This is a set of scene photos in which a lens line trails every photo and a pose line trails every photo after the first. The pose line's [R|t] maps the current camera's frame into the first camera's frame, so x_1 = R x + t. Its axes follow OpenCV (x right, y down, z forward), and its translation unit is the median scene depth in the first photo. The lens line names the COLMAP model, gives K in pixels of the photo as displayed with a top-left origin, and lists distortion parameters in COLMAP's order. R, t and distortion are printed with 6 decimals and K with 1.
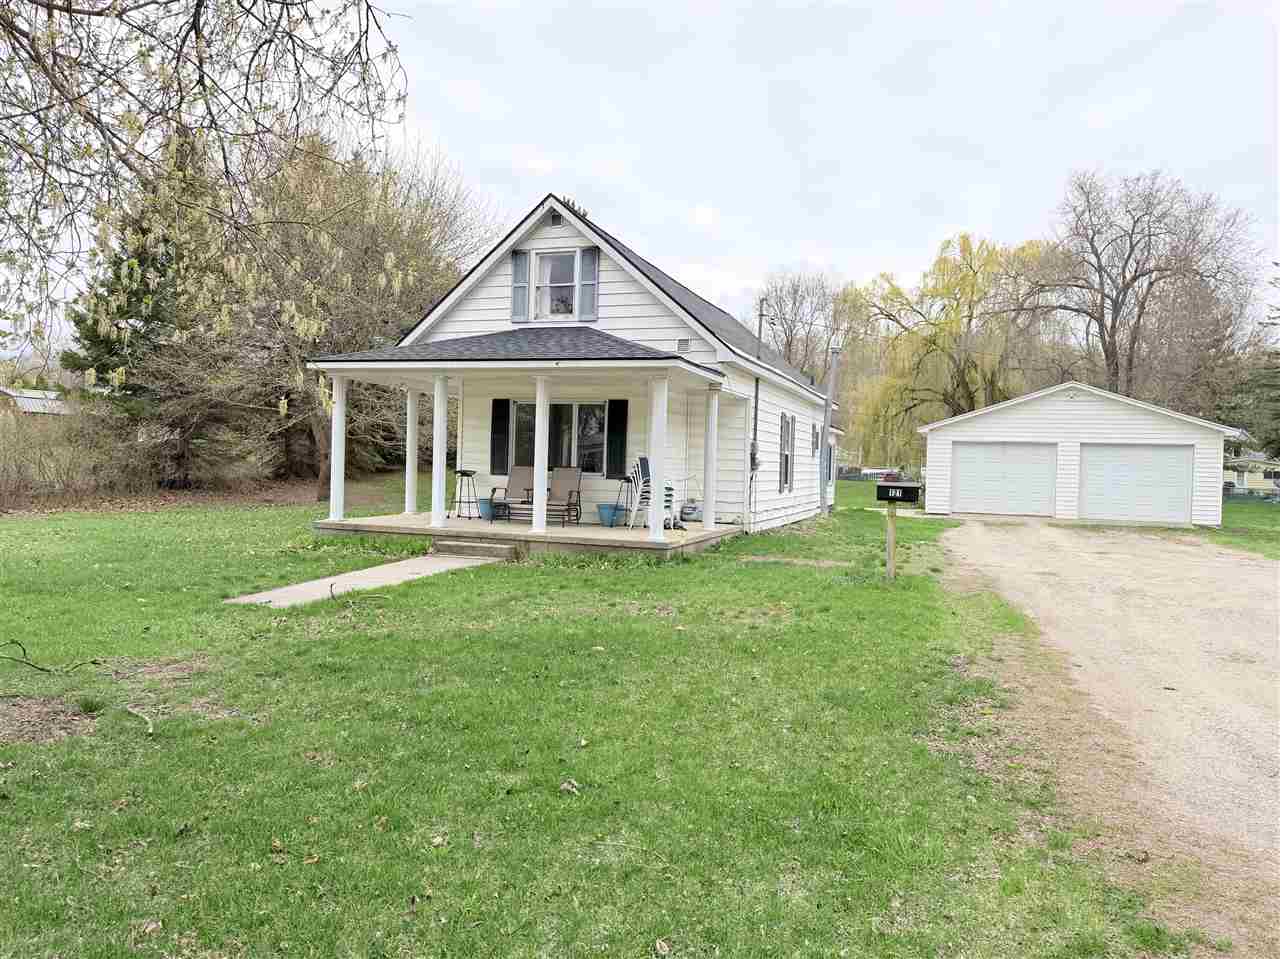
lens RADIAL K [[878.9, 0, 648.0], [0, 878.9, 483.9], [0, 0, 1]] dist [0.142279, -0.201563]
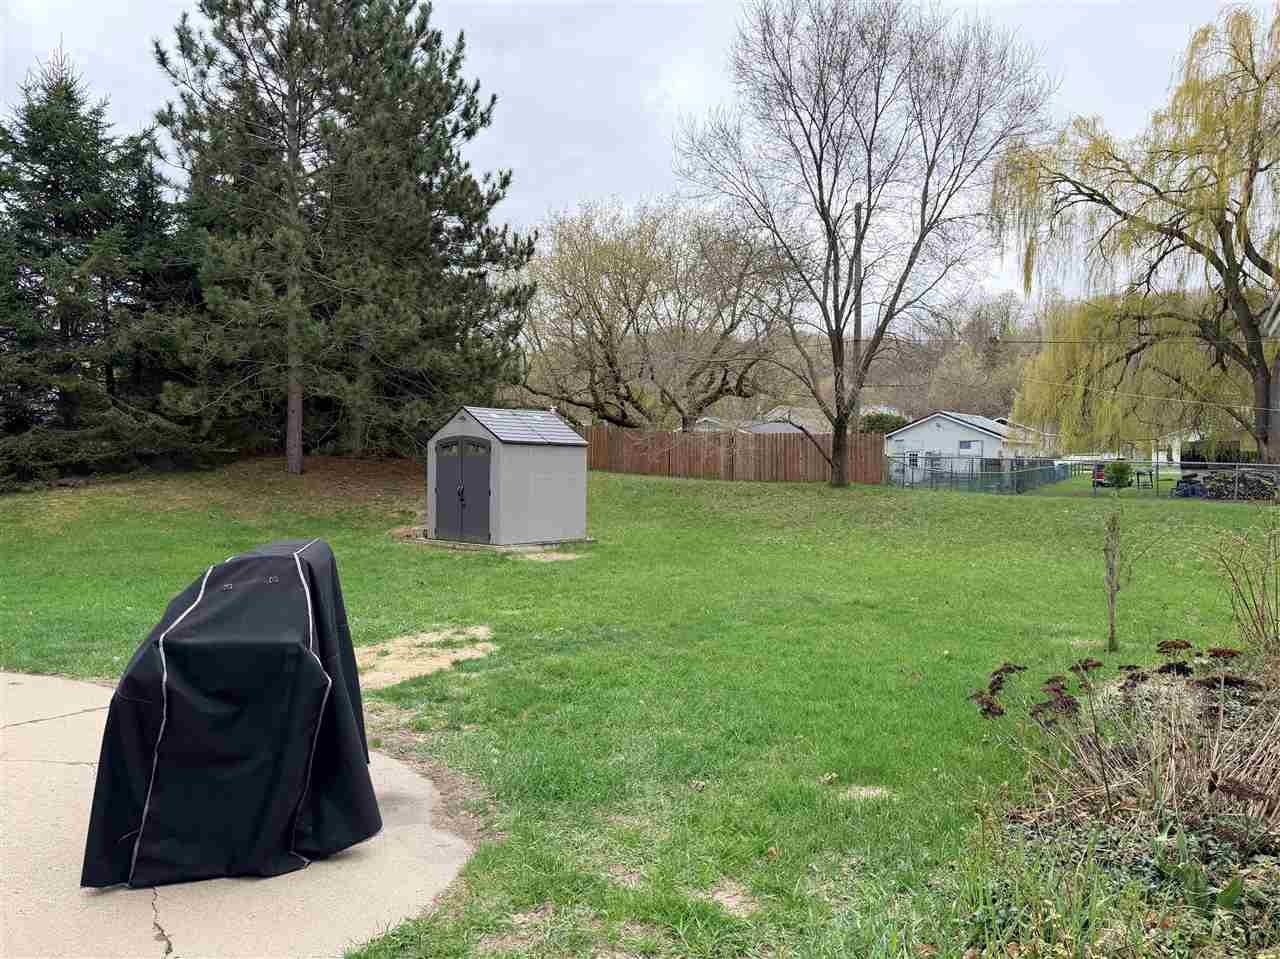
lens RADIAL K [[902.2, 0, 635.7], [0, 902.2, 487.7], [0, 0, 1]] dist [0.029596, -0.026770]
pose [[0.976408, -0.021310, -0.214881, 0.193725], [0.023224, 0.999710, 0.006385, -0.015894], [0.214683, -0.011225, 0.976619, 0.666076]]
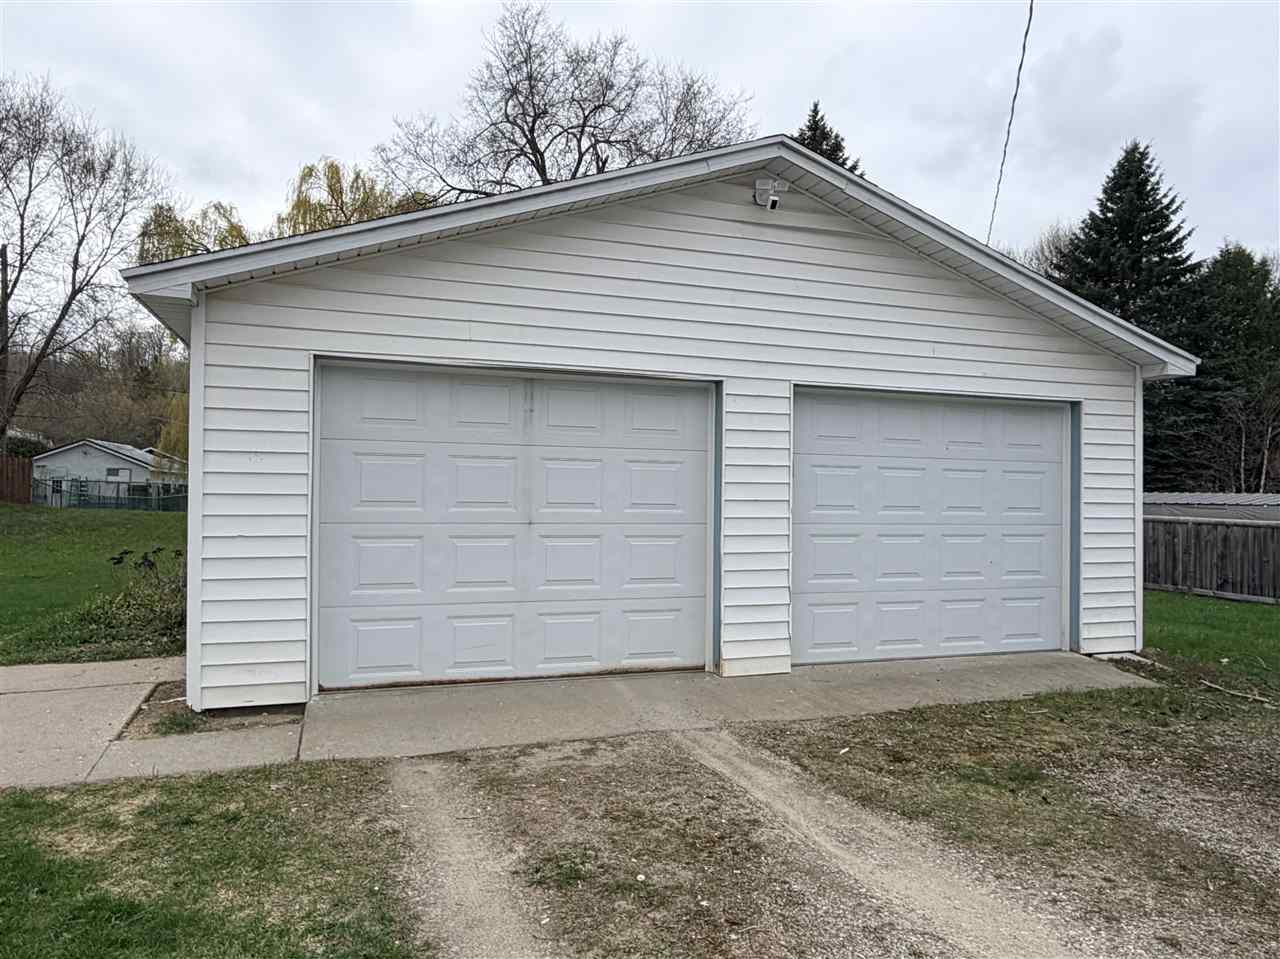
lens RADIAL K [[866.4, 0, 644.2], [0, 866.4, 484.3], [0, 0, 1]] dist [0.001722, -0.001983]
pose [[0.776072, -0.011718, 0.630536, 0.172889], [0.022494, 0.999705, -0.009107, -0.009014], [-0.630243, 0.021251, 0.776107, 0.503926]]
